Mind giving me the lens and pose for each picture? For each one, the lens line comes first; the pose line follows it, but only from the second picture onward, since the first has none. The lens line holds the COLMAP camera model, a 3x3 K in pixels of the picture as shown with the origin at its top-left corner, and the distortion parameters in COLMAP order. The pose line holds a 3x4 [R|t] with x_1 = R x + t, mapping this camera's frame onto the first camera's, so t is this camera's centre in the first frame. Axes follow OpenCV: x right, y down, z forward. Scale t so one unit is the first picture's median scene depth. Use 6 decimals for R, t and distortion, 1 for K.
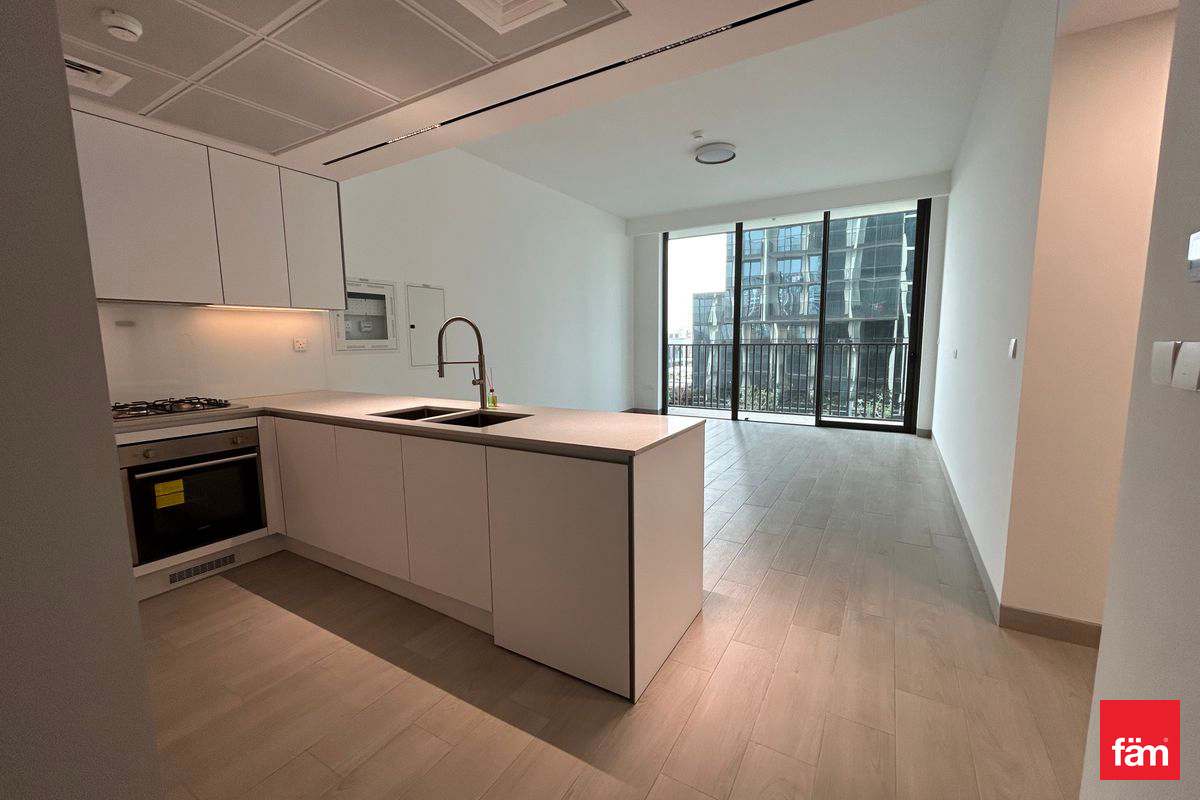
lens RADIAL K [[490.0, 0, 602.1], [0, 490.0, 397.5], [0, 0, 1]] dist [0.001405, 0.002094]
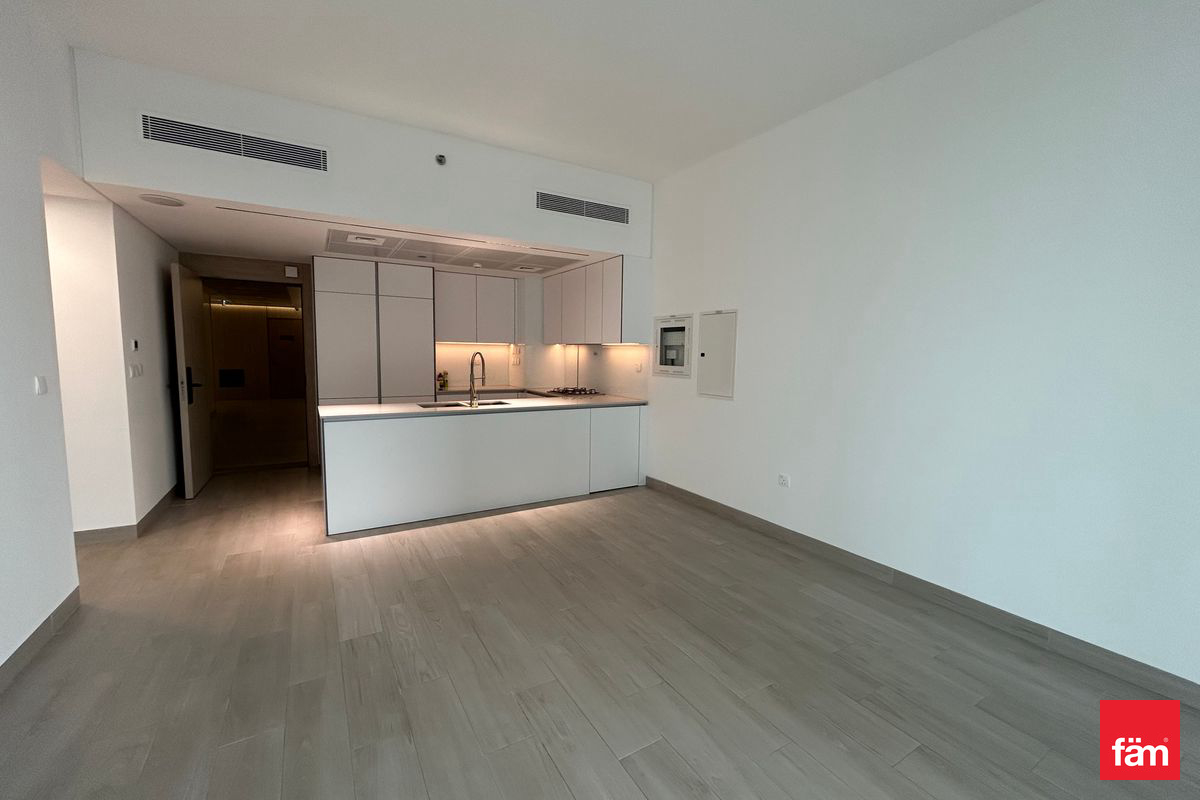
lens RADIAL K [[490.0, 0, 601.5], [0, 490.0, 400.6], [0, 0, 1]] dist [0.001405, 0.002094]
pose [[-0.474790, 0.089865, -0.875499, 0.919612], [-0.116614, 0.979579, 0.163789, -0.293833], [0.872339, 0.179861, -0.454615, 1.968887]]
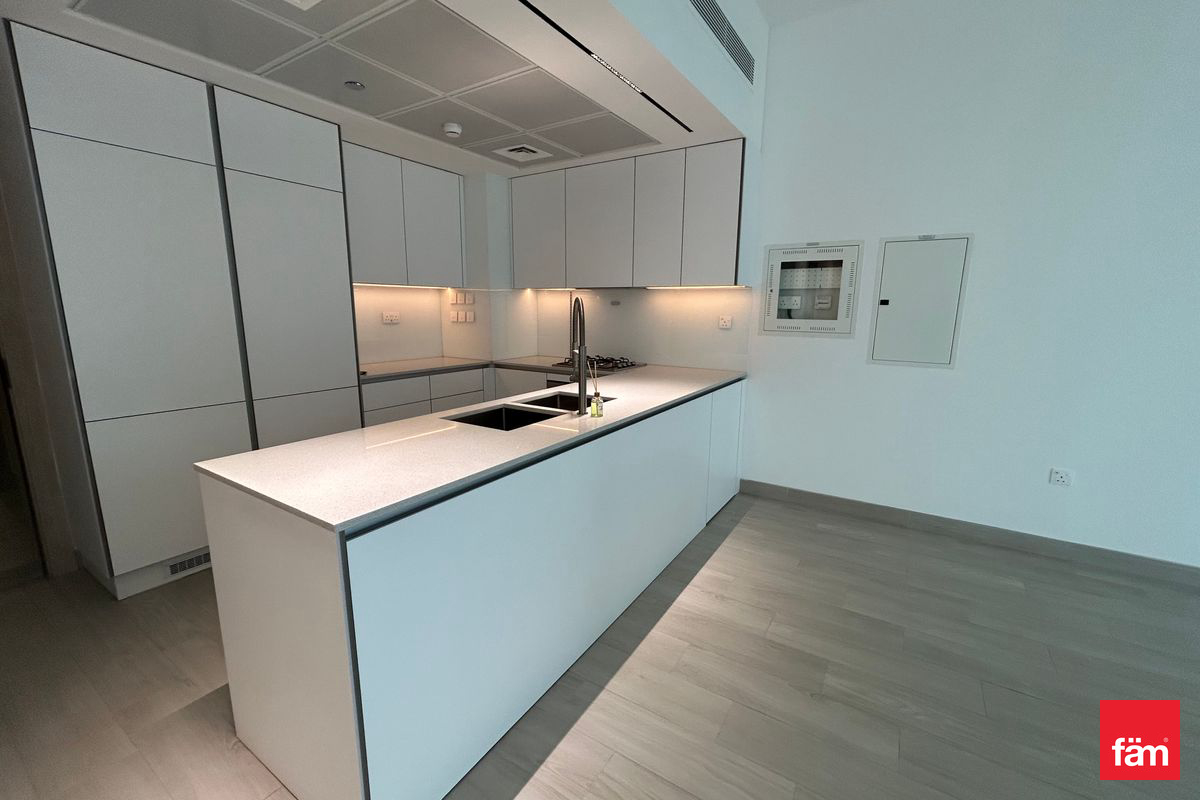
lens RADIAL K [[490.0, 0, 601.2], [0, 490.0, 400.4], [0, 0, 1]] dist [0.001405, 0.002094]
pose [[-0.028531, 0.197612, -0.979865, 0.491284], [-0.128558, 0.971398, 0.199648, -0.148078], [0.991291, 0.131666, -0.002310, 0.954488]]
